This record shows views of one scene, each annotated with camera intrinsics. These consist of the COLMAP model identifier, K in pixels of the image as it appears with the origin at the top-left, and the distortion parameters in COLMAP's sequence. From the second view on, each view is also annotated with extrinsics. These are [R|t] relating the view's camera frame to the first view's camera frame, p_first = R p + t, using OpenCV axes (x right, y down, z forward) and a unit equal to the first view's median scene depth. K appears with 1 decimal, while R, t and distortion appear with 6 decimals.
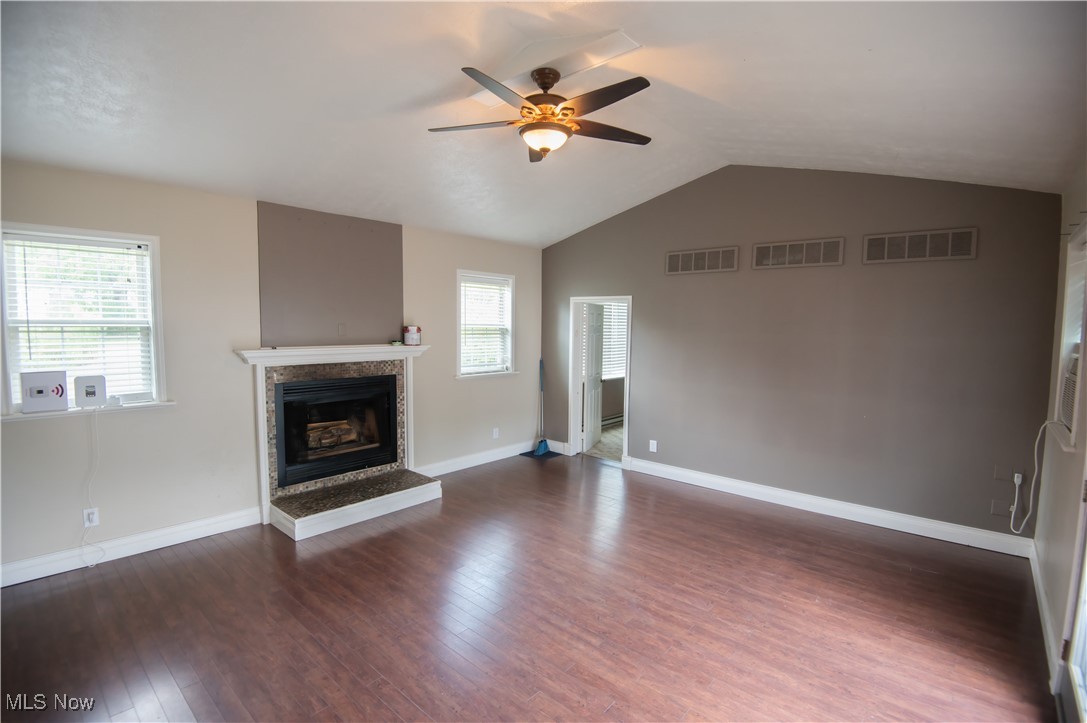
lens RADIAL K [[502.6, 0, 545.3], [0, 502.6, 361.5], [0, 0, 1]] dist [-0.019914, -0.013573]
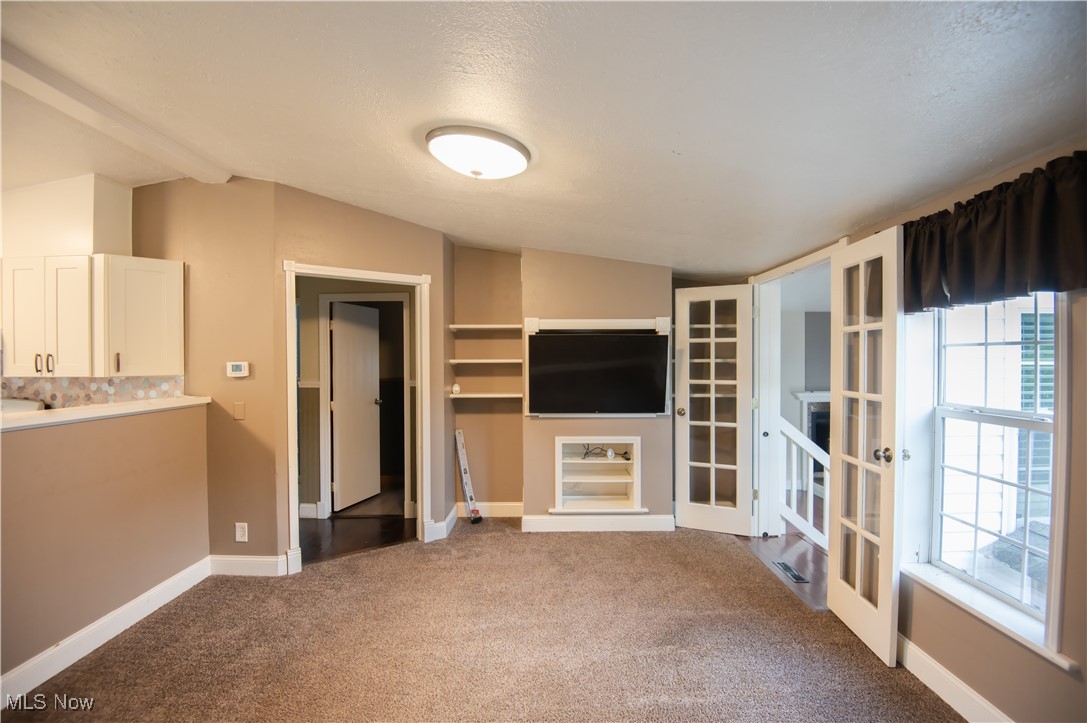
lens RADIAL K [[506.0, 0, 546.6], [0, 506.0, 363.6], [0, 0, 1]] dist [-0.012818, -0.015294]
pose [[0.651528, -0.009508, -0.758565, 0.140400], [-0.044866, 0.997688, -0.051041, 0.004496], [0.757296, 0.067288, 0.649596, -0.589992]]
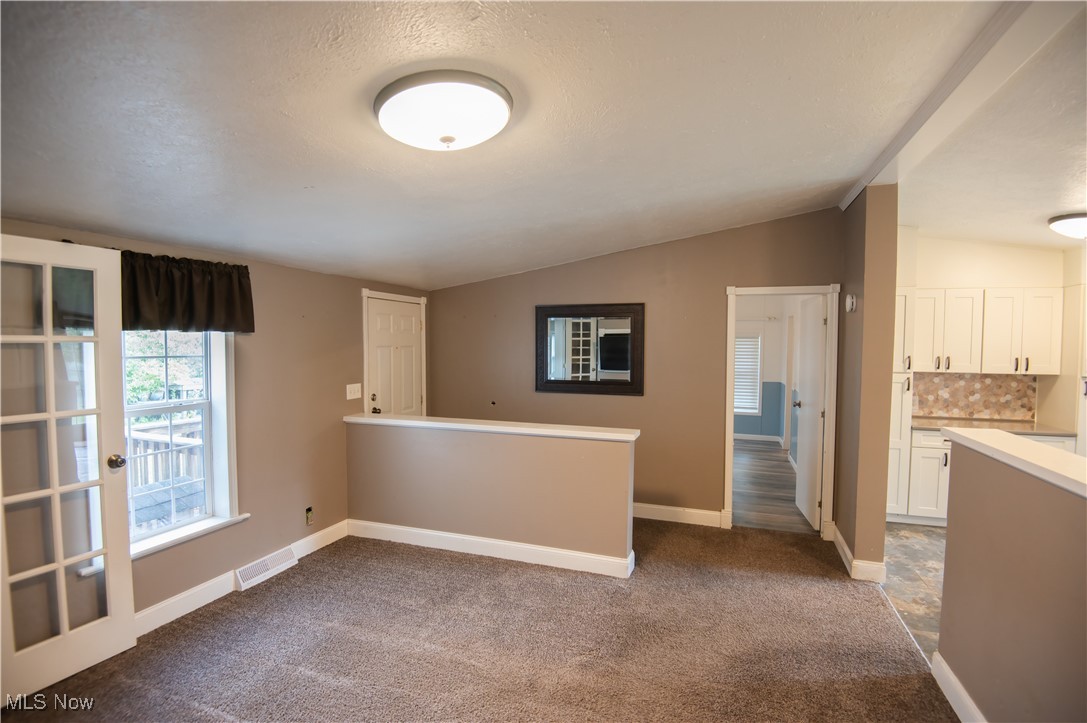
lens RADIAL K [[506.0, 0, 547.1], [0, 506.0, 367.1], [0, 0, 1]] dist [-0.012818, -0.015294]
pose [[-0.359980, -0.054758, 0.931352, -0.433621], [0.060378, 0.994816, 0.081827, -0.042197], [-0.931004, 0.085689, -0.354808, -0.350141]]
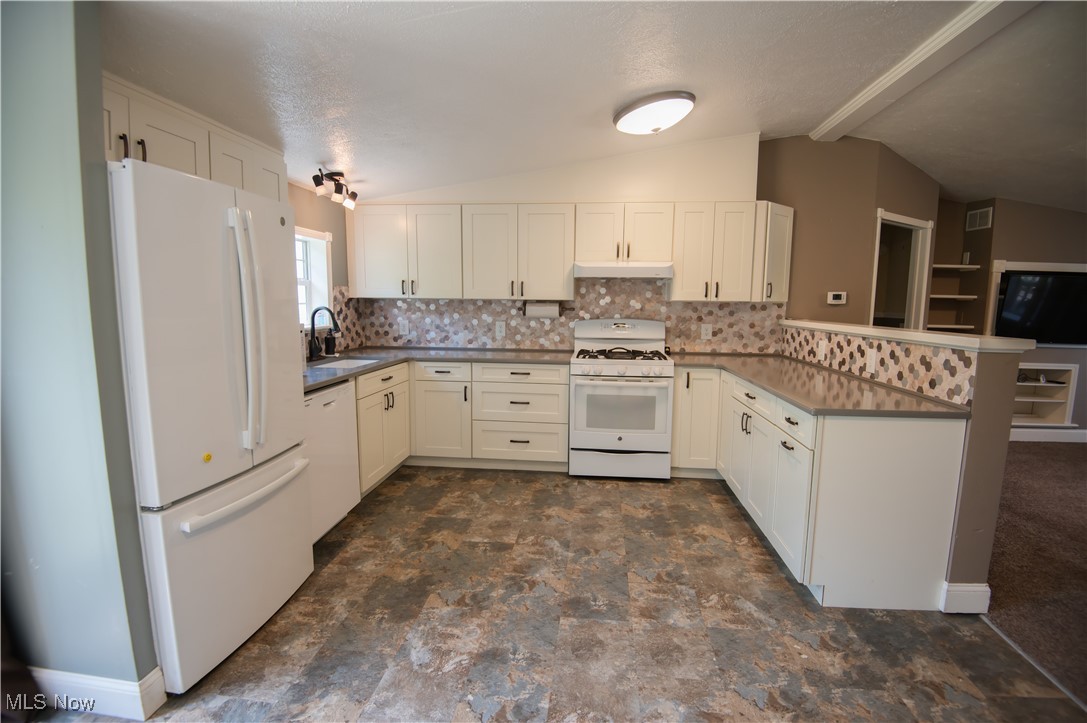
lens RADIAL K [[502.6, 0, 549.2], [0, 502.6, 368.1], [0, 0, 1]] dist [-0.019914, -0.013573]
pose [[0.572289, 0.104055, -0.813423, -0.135985], [-0.065753, 0.994546, 0.080964, 0.058166], [0.817411, 0.007151, 0.576010, -1.144442]]
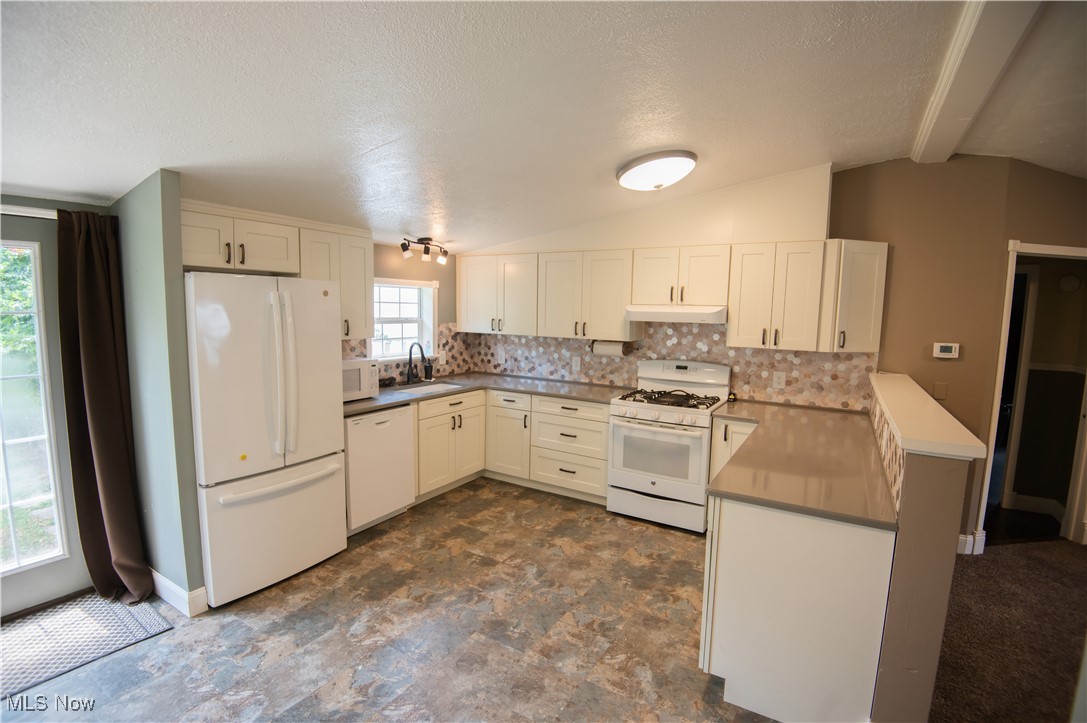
lens RADIAL K [[502.6, 0, 552.4], [0, 502.6, 364.0], [0, 0, 1]] dist [-0.019914, -0.013573]
pose [[0.171559, 0.102737, -0.979802, -0.020589], [-0.094231, 0.991699, 0.087485, 0.005709], [0.980657, 0.077319, 0.179816, -0.977204]]
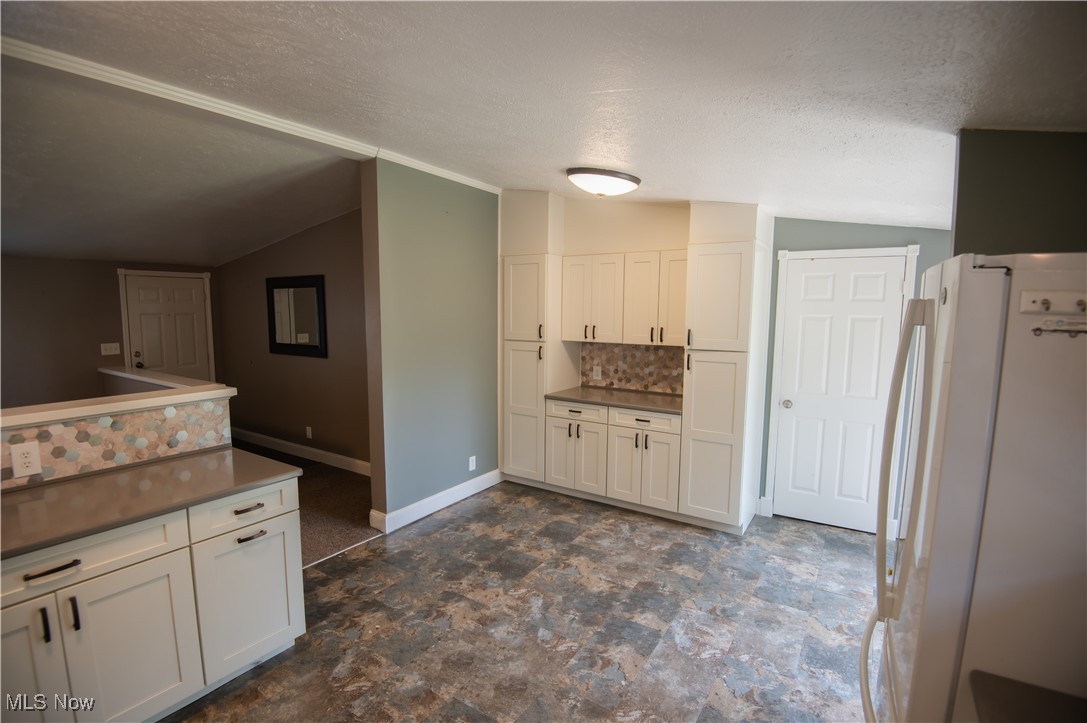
lens RADIAL K [[502.6, 0, 544.6], [0, 502.6, 371.0], [0, 0, 1]] dist [-0.019914, -0.013573]
pose [[-0.134121, -0.129479, 0.982470, -0.642976], [0.063992, 0.988226, 0.138973, -0.004389], [-0.988897, 0.081510, -0.124256, -0.952278]]
